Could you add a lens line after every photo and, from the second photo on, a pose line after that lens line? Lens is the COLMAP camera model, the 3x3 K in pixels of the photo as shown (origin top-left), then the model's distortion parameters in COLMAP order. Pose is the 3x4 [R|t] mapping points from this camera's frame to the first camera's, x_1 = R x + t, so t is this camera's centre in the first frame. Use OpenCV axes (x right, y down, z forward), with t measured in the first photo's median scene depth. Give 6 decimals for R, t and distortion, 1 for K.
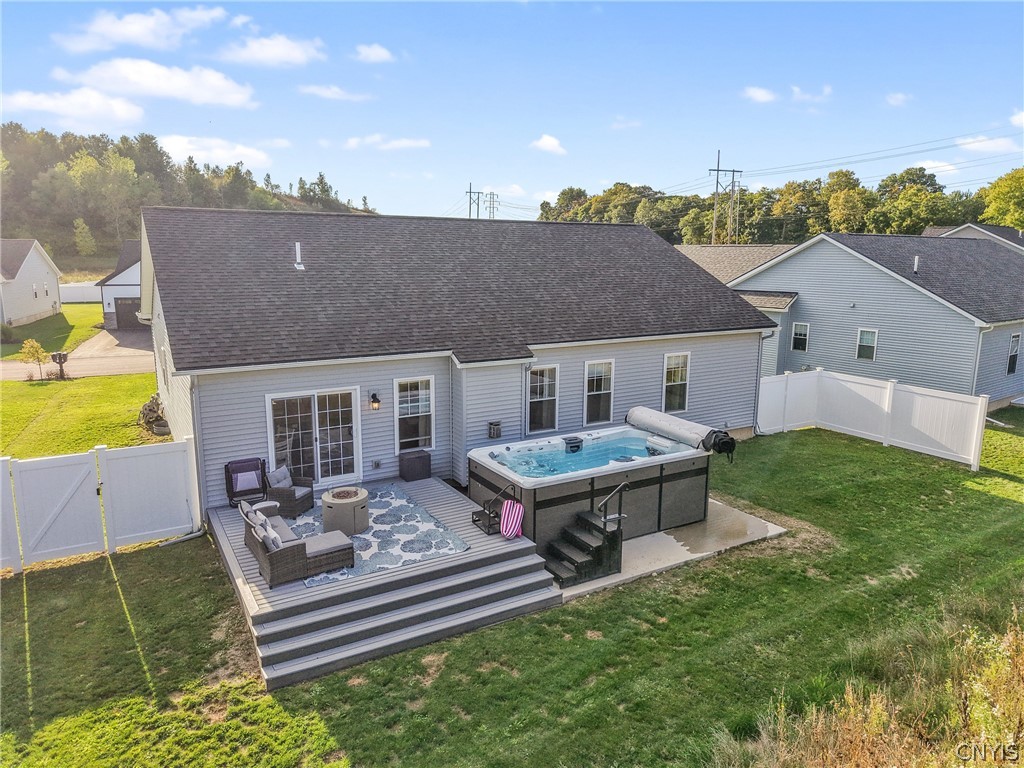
lens RADIAL K [[681.9, 0, 509.4], [0, 681.9, 387.5], [0, 0, 1]] dist [0.037208, -0.039244]
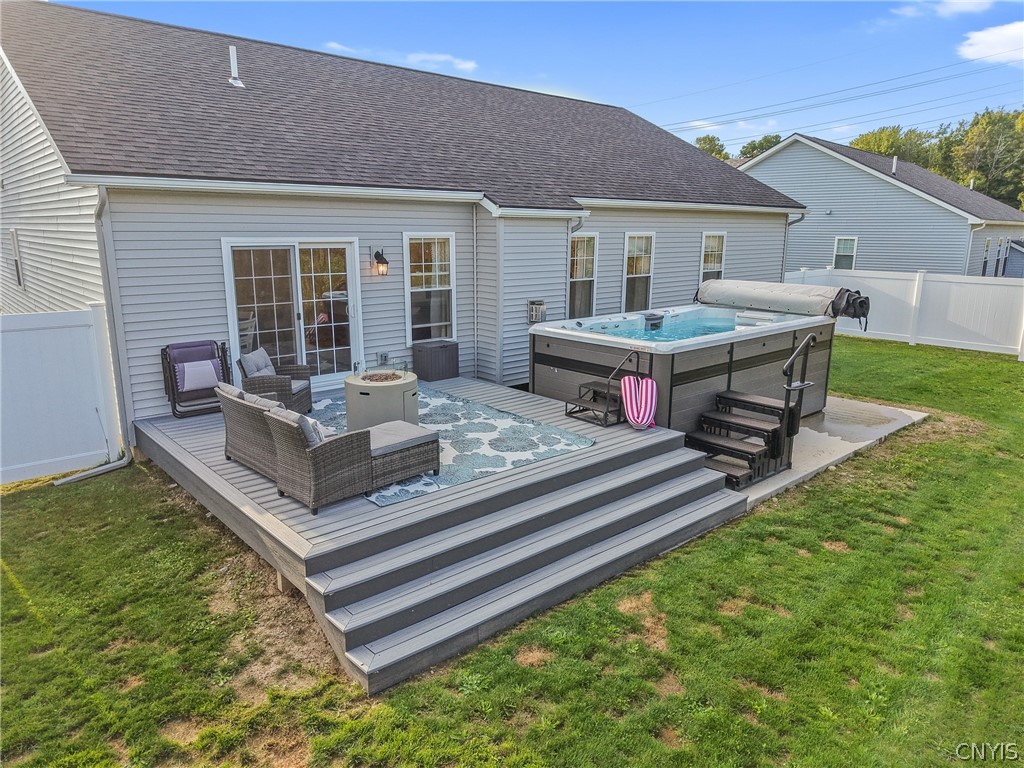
lens RADIAL K [[681.9, 0, 509.4], [0, 681.9, 387.5], [0, 0, 1]] dist [0.037208, -0.039244]
pose [[0.981339, -0.044181, 0.187143, -0.219224], [0.037818, 0.998583, 0.037437, 0.133019], [-0.188532, -0.029661, 0.981619, 0.325330]]
